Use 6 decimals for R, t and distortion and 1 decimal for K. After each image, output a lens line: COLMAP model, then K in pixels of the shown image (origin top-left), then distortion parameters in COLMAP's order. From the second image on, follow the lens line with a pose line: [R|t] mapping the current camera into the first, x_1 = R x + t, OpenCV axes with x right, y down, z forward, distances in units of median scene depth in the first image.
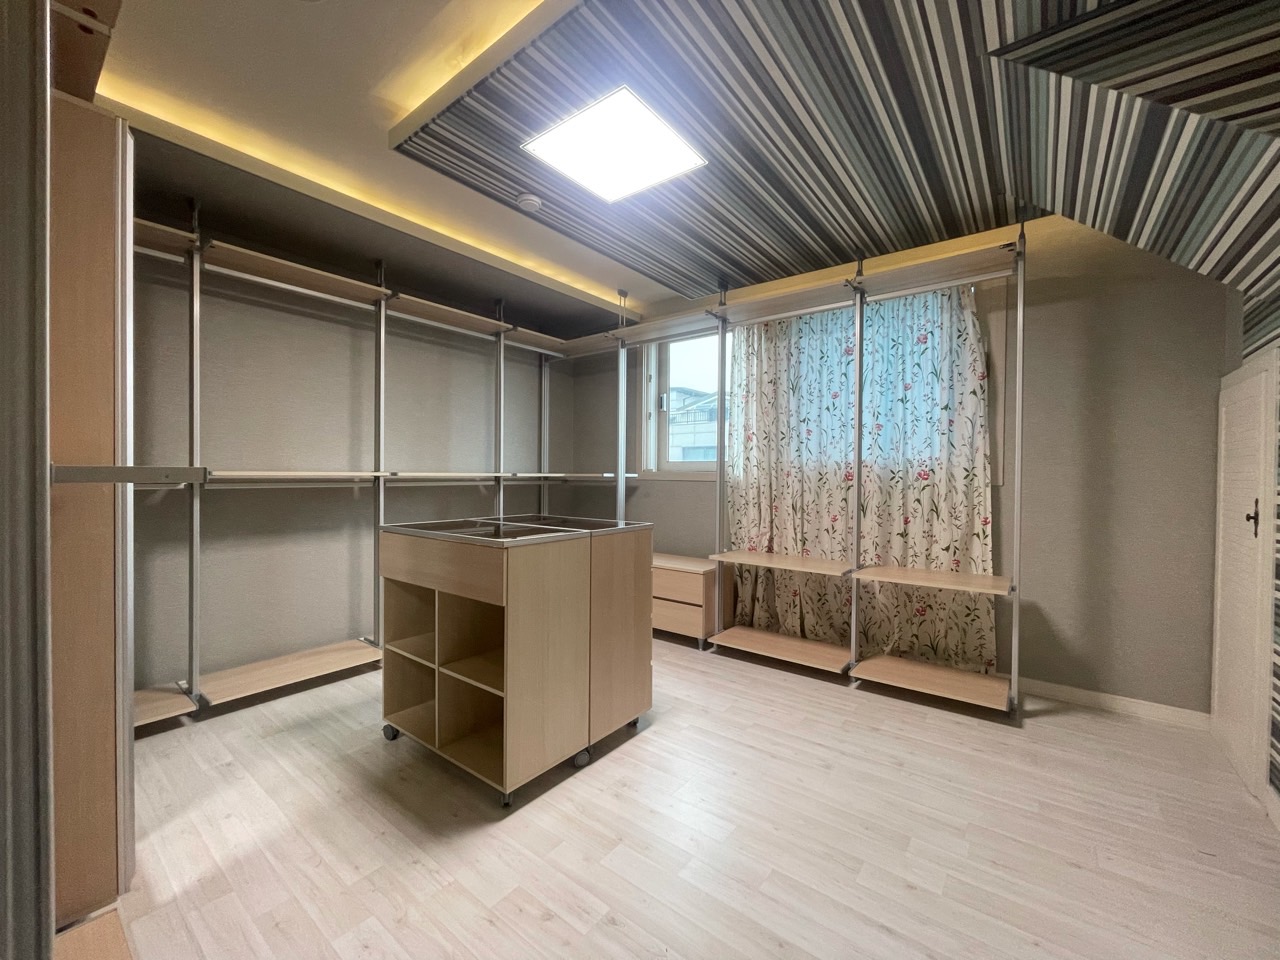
lens RADIAL K [[517.2, 0, 640.0], [0, 517.2, 480.0], [0, 0, 1]] dist [-0.001023, -0.000021]
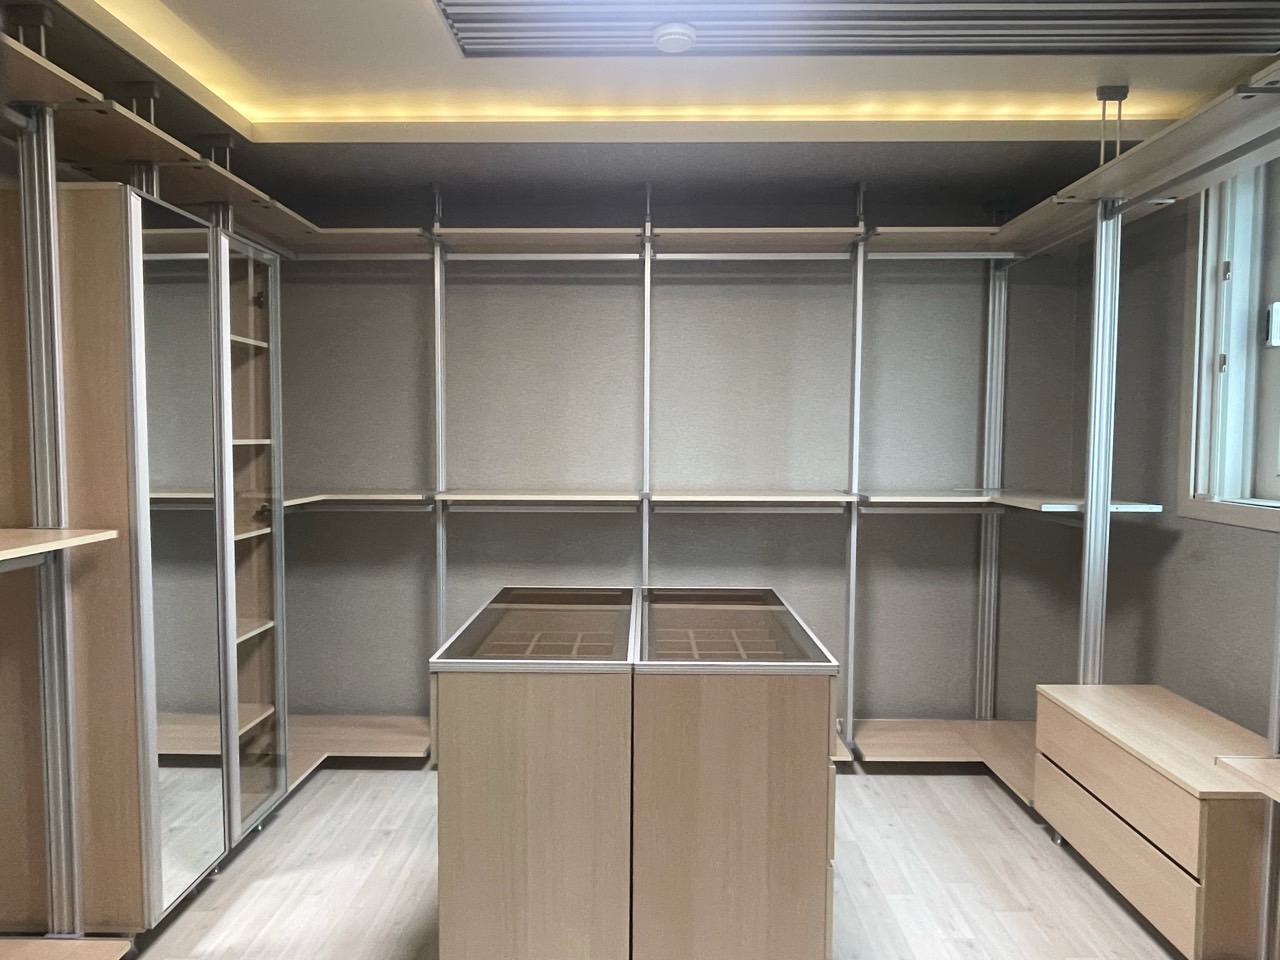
lens RADIAL K [[810.8, 0, 640.0], [0, 810.8, 480.0], [0, 0, 1]] dist [-0.005667, -0.001080]
pose [[0.595778, 0.038051, -0.802248, 0.344902], [-0.006043, 0.999061, 0.042898, -0.074084], [0.803127, -0.020709, 0.595448, 0.325839]]
